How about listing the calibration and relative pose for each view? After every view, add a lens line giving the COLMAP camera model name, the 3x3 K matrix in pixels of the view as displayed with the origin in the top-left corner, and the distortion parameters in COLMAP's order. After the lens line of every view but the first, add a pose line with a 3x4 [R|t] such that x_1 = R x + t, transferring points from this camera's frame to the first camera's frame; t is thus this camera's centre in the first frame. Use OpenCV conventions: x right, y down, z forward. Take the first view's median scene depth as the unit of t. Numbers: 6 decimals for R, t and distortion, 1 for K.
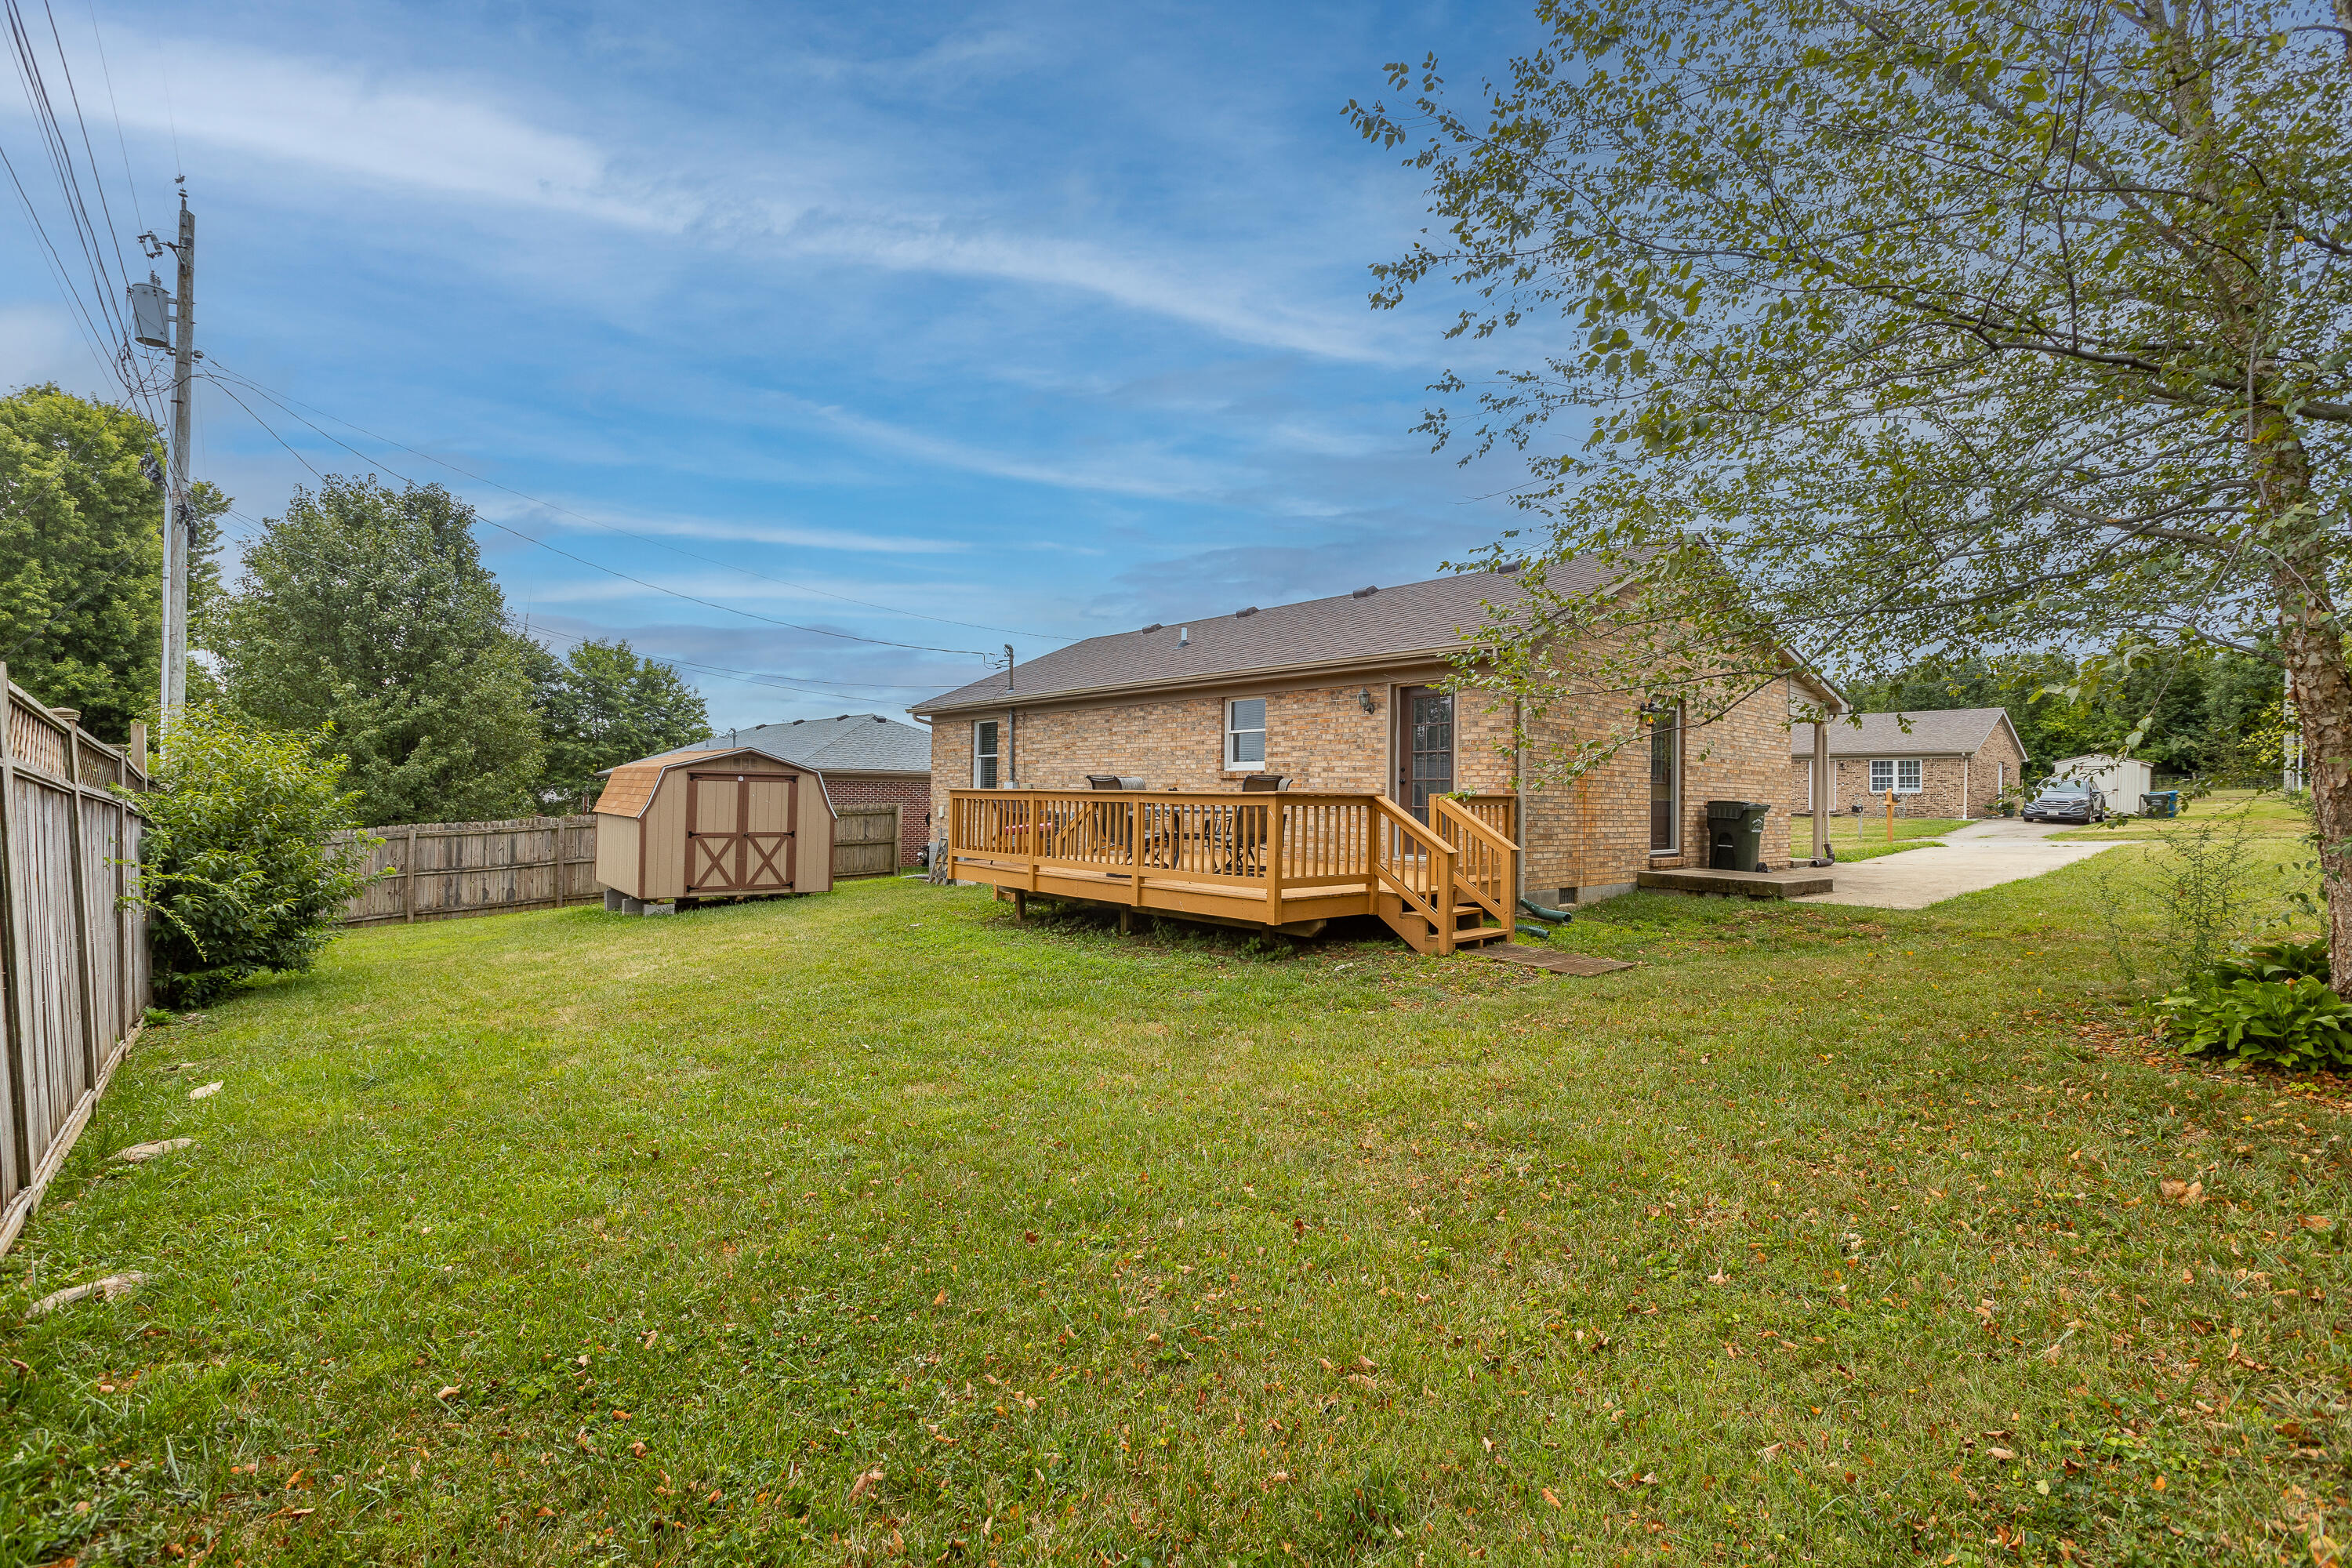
lens RADIAL K [[1099.8, 0, 1095.0], [0, 1099.8, 788.6], [0, 0, 1]] dist [-0.000243, -0.000012]
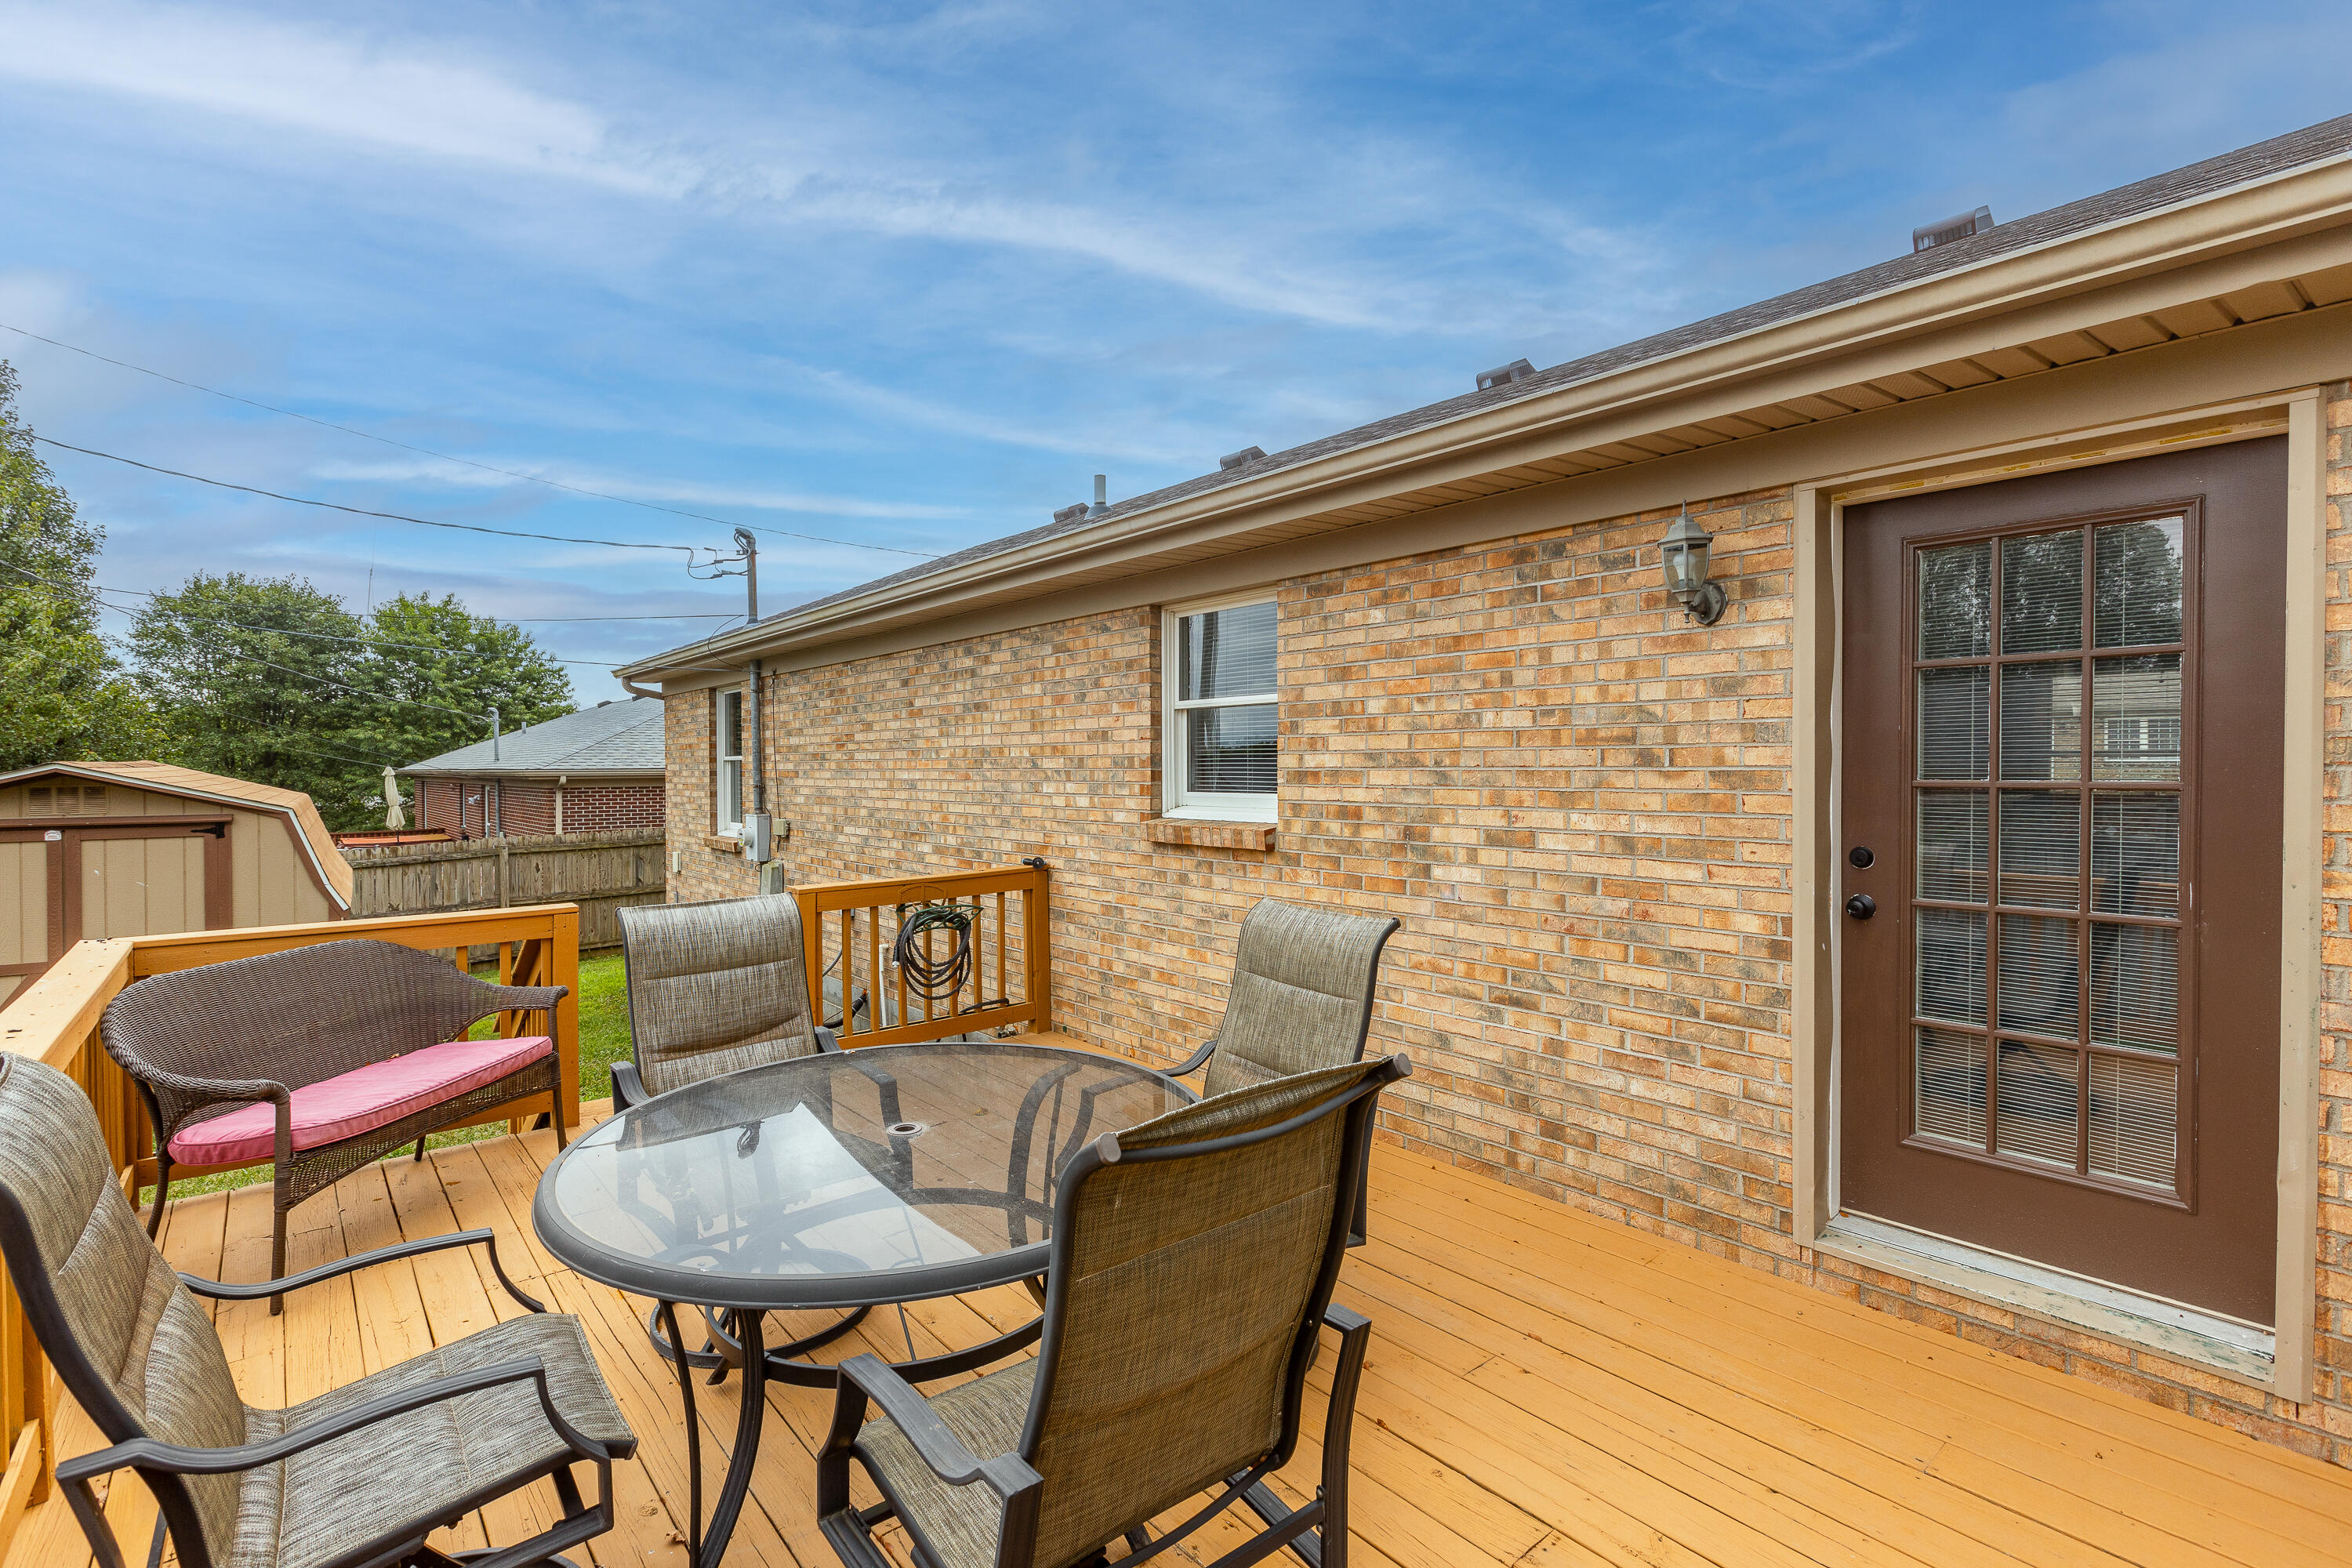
lens RADIAL K [[1074.5, 0, 1176.0], [0, 1074.5, 784.0], [0, 0, 1]] dist [0.000153, 0.000033]
pose [[0.998056, -0.025521, 0.056861, 0.086671], [0.023875, 0.999281, 0.029441, -0.030860], [-0.057571, -0.028026, 0.997948, 0.558121]]
